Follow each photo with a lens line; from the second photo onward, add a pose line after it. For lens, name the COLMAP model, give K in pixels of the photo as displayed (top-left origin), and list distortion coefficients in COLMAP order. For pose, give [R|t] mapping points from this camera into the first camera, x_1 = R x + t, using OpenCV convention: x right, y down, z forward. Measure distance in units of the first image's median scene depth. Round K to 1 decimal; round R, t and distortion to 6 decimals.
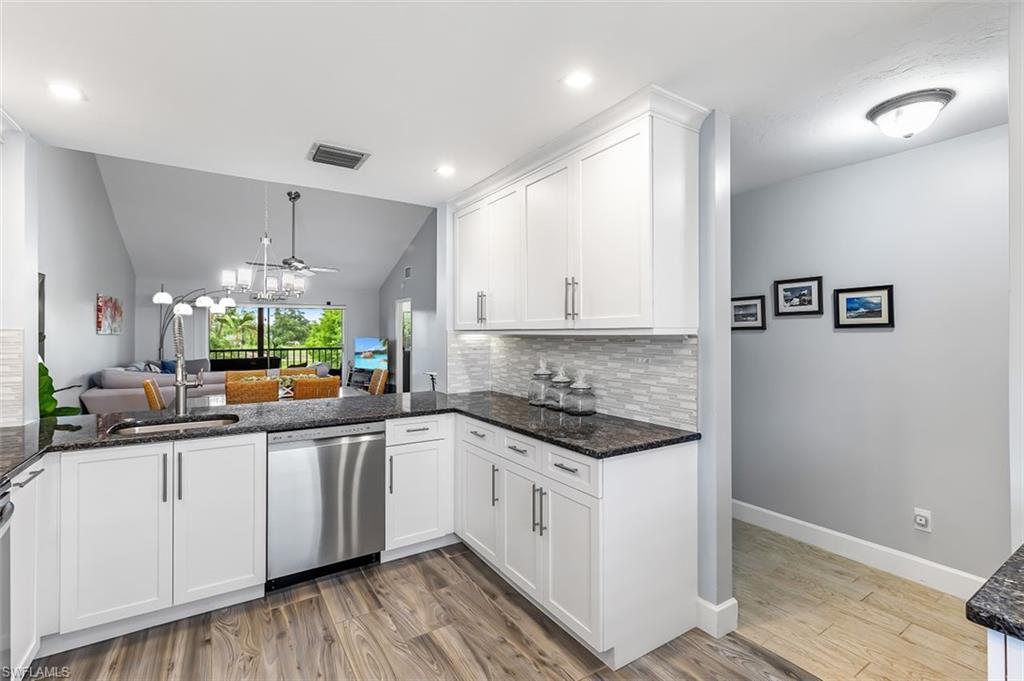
lens RADIAL K [[462.6, 0, 517.8], [0, 462.6, 335.1], [0, 0, 1]] dist [0.004389, -0.001140]
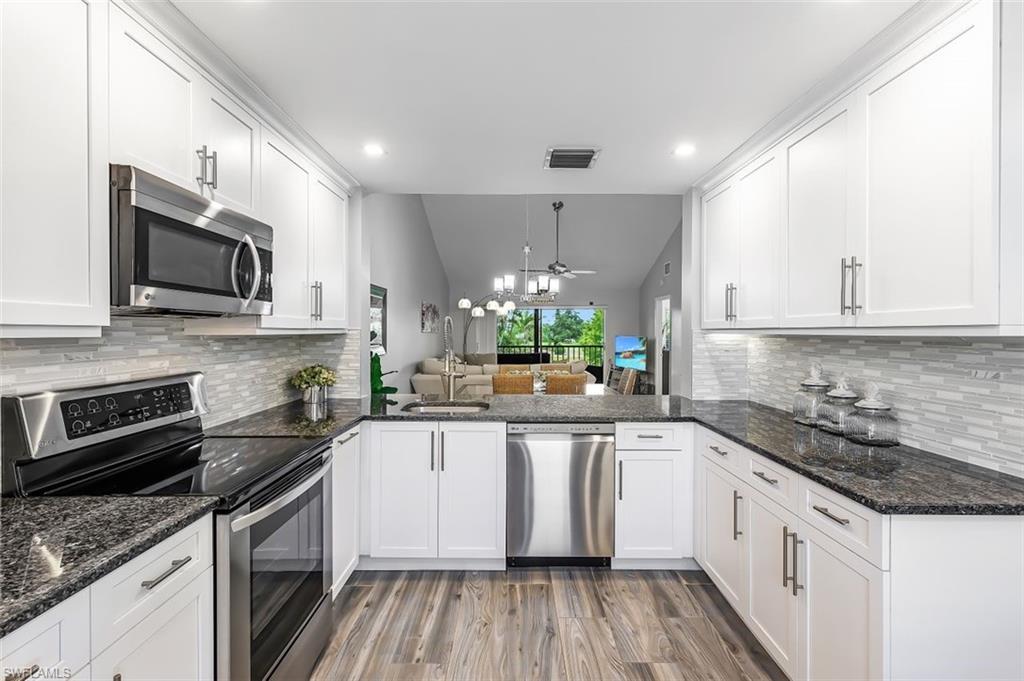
lens RADIAL K [[462.6, 0, 513.6], [0, 462.6, 335.3], [0, 0, 1]] dist [0.004389, -0.001140]
pose [[0.838785, 0.005836, -0.544432, 0.064196], [-0.004048, 0.999982, 0.004484, -0.001513], [0.544448, -0.001557, 0.838793, 0.082158]]
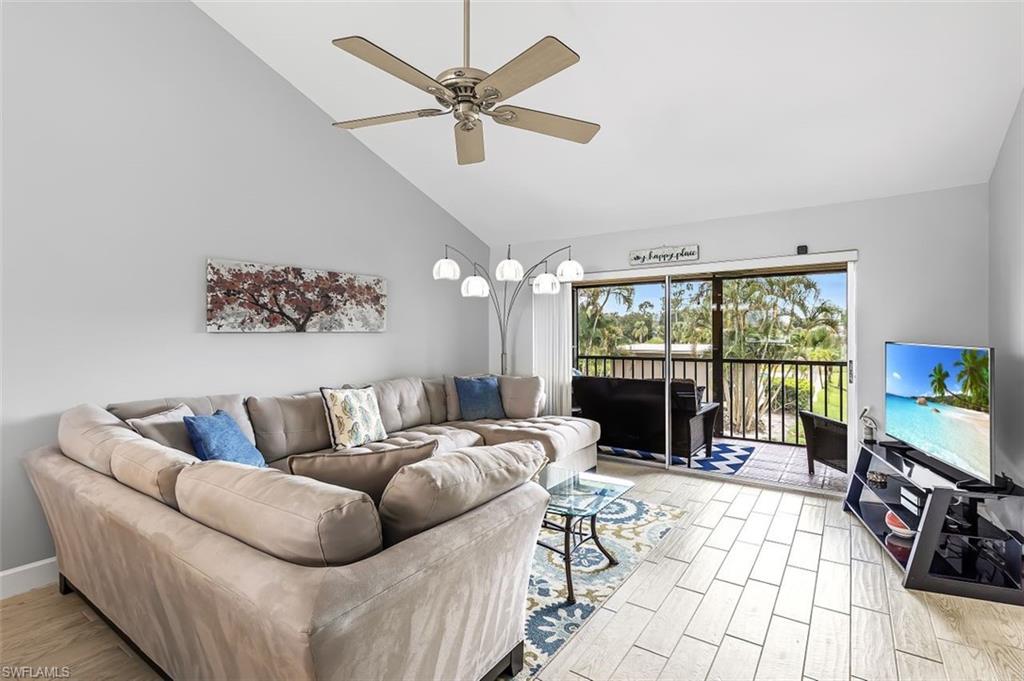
lens RADIAL K [[487.1, 0, 517.6], [0, 487.1, 333.6], [0, 0, 1]] dist [0.002888, 0.000079]
pose [[0.373006, 0.002105, -0.927826, -0.493775], [0.000402, 0.999997, 0.002431, -0.004005], [0.927829, -0.001280, 0.373004, 2.495936]]
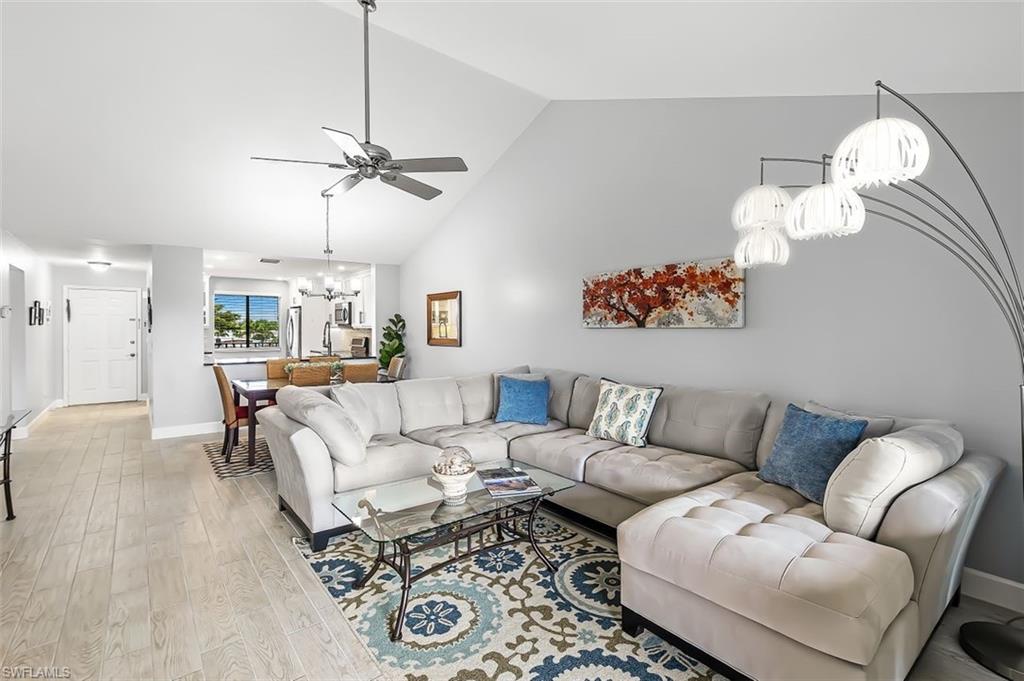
lens RADIAL K [[462.6, 0, 510.8], [0, 462.6, 334.0], [0, 0, 1]] dist [0.004389, -0.001140]
pose [[-0.995920, -0.001765, -0.090228, -1.568726], [-0.002950, 0.999911, 0.013000, -0.003293], [0.090197, 0.013213, -0.995836, 3.913846]]
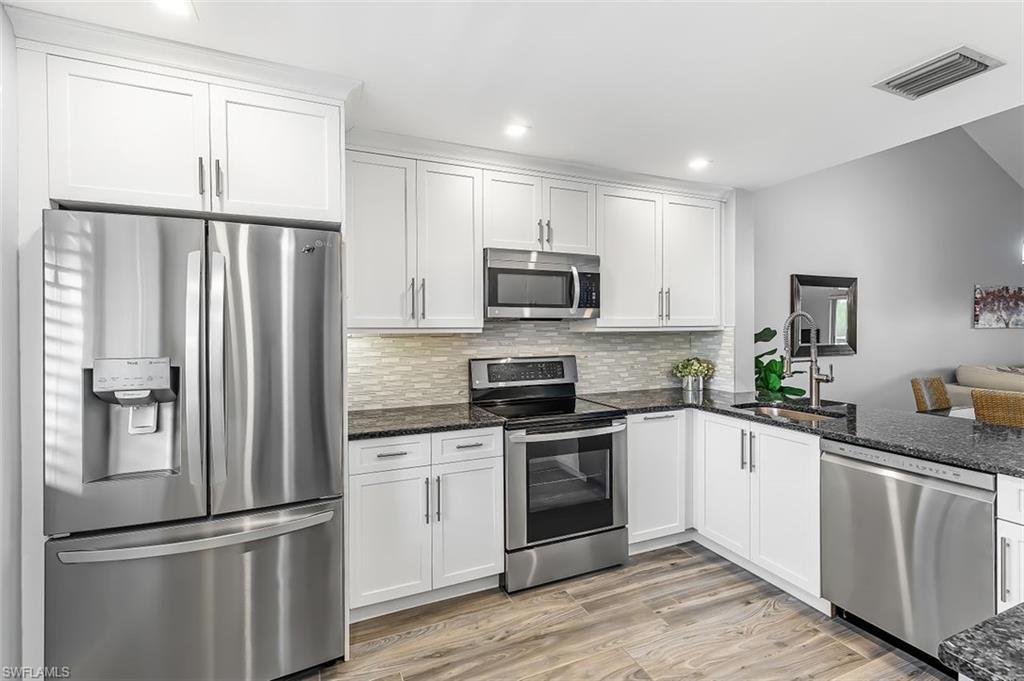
lens RADIAL K [[462.6, 0, 511.8], [0, 462.6, 336.0], [0, 0, 1]] dist [0.004389, -0.001140]
pose [[-0.176643, 0.015373, -0.984155, 0.438269], [0.001327, 0.999881, 0.015380, -0.004371], [0.984274, 0.001411, -0.176642, 0.522250]]
